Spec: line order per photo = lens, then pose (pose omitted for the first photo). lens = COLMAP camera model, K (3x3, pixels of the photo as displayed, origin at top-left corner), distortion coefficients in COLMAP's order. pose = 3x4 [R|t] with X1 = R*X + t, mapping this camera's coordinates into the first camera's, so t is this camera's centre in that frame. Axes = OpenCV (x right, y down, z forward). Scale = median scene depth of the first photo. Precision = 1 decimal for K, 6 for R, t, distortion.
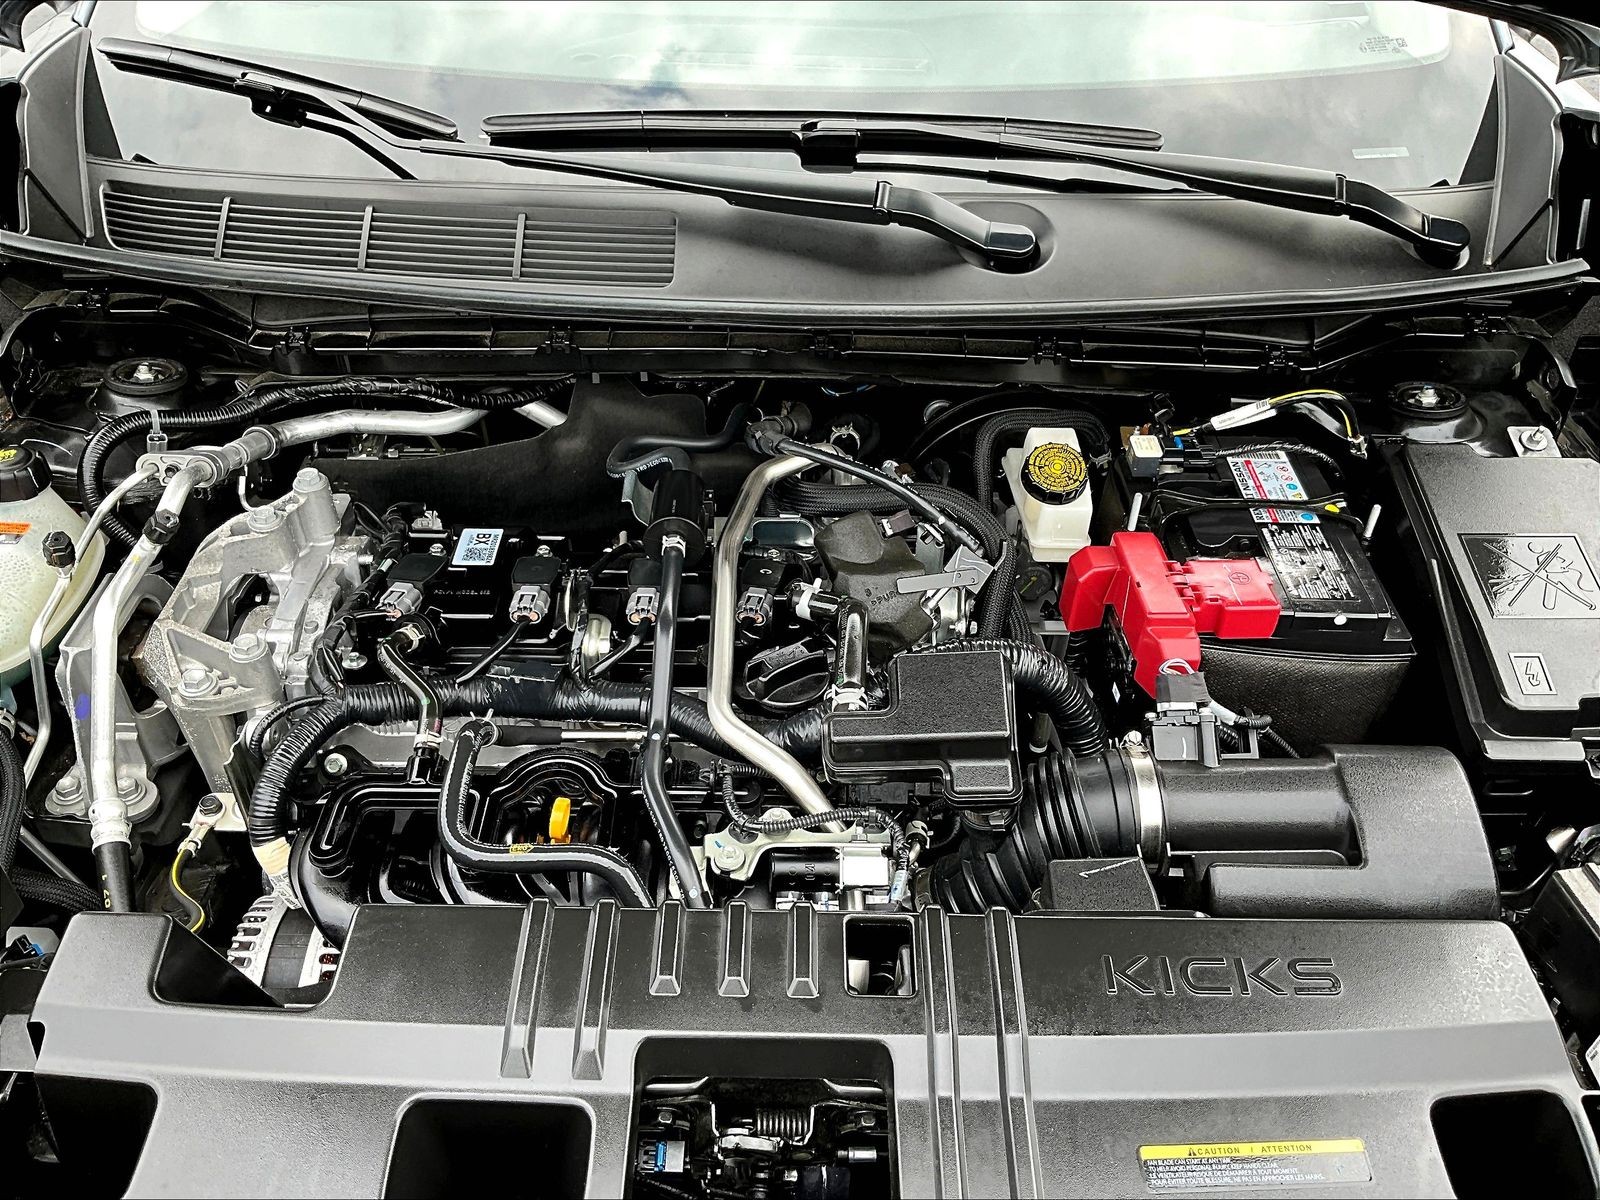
lens RADIAL K [[1340.4, 0, 785.7], [0, 1340.4, 608.6], [0, 0, 1]] dist [0.086007, -0.181933]
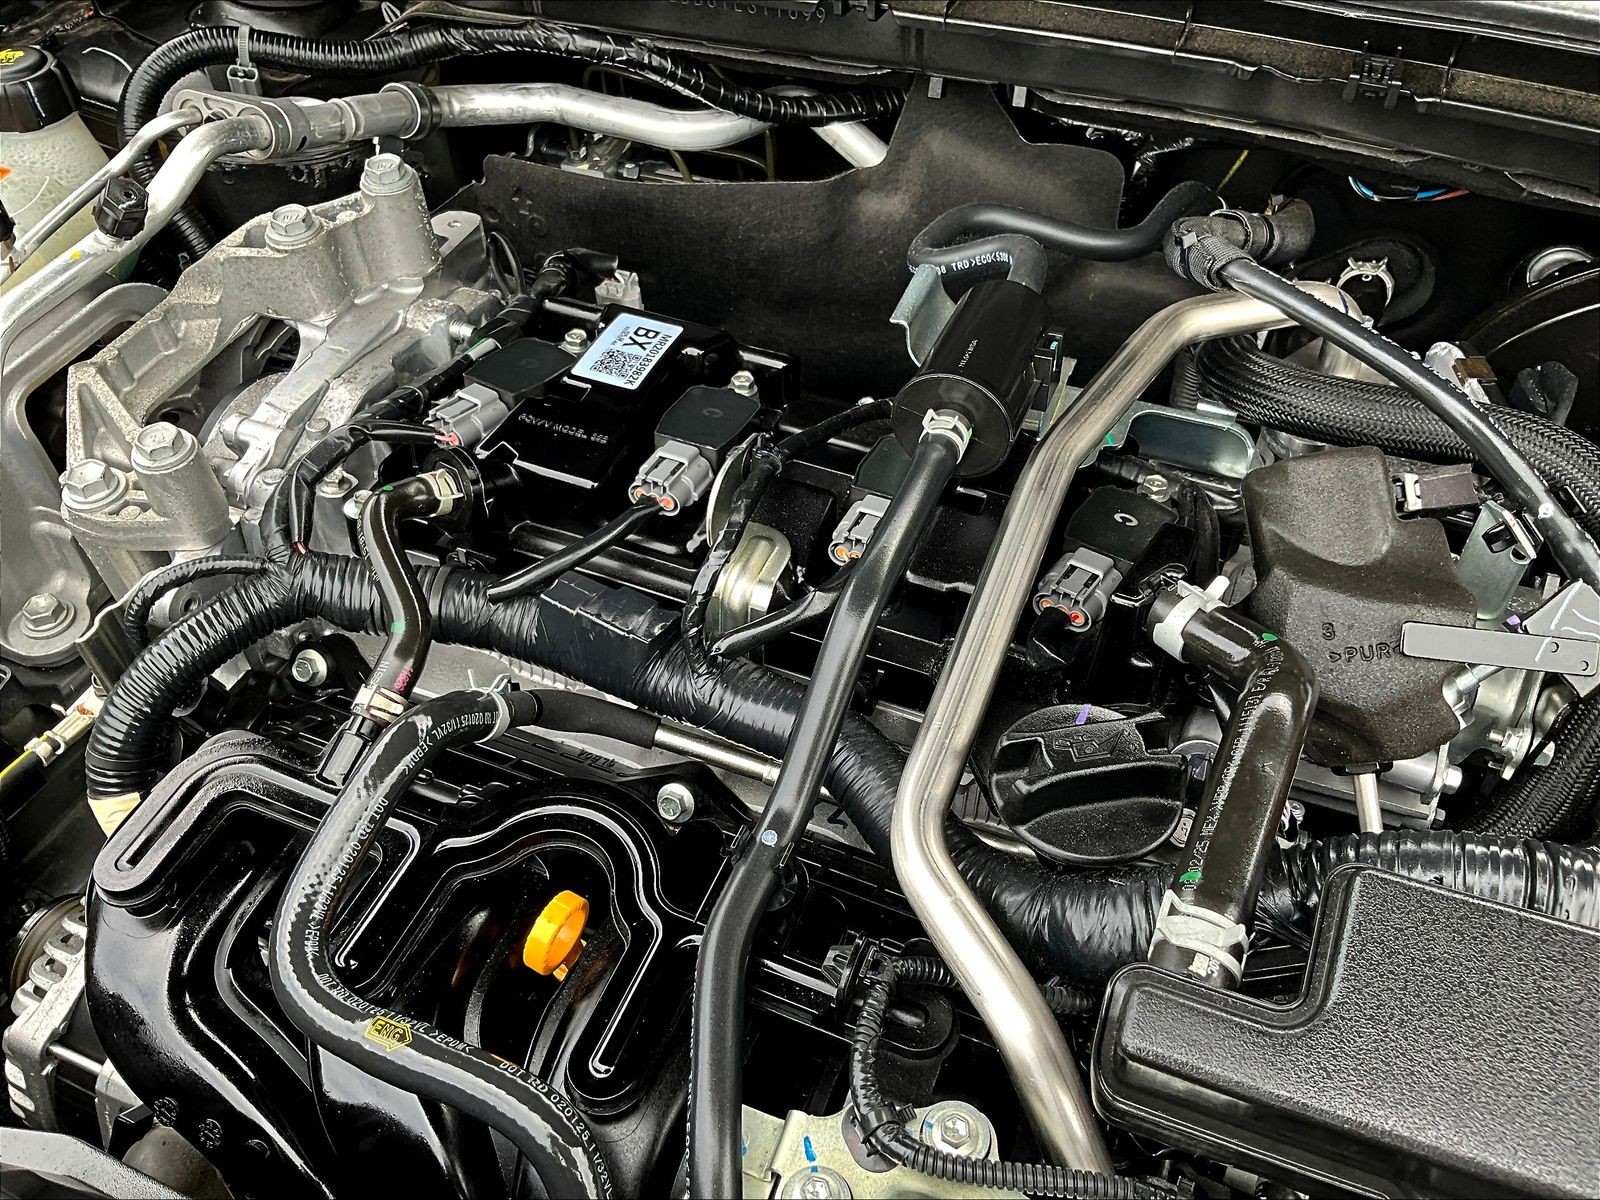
lens RADIAL K [[1340.4, 0, 784.4], [0, 1340.4, 606.1], [0, 0, 1]] dist [0.086007, -0.181933]
pose [[0.924115, 0.261834, -0.278306, 0.015471], [-0.217626, 0.959309, 0.179902, -0.057968], [0.314086, -0.105683, 0.943494, 0.473960]]
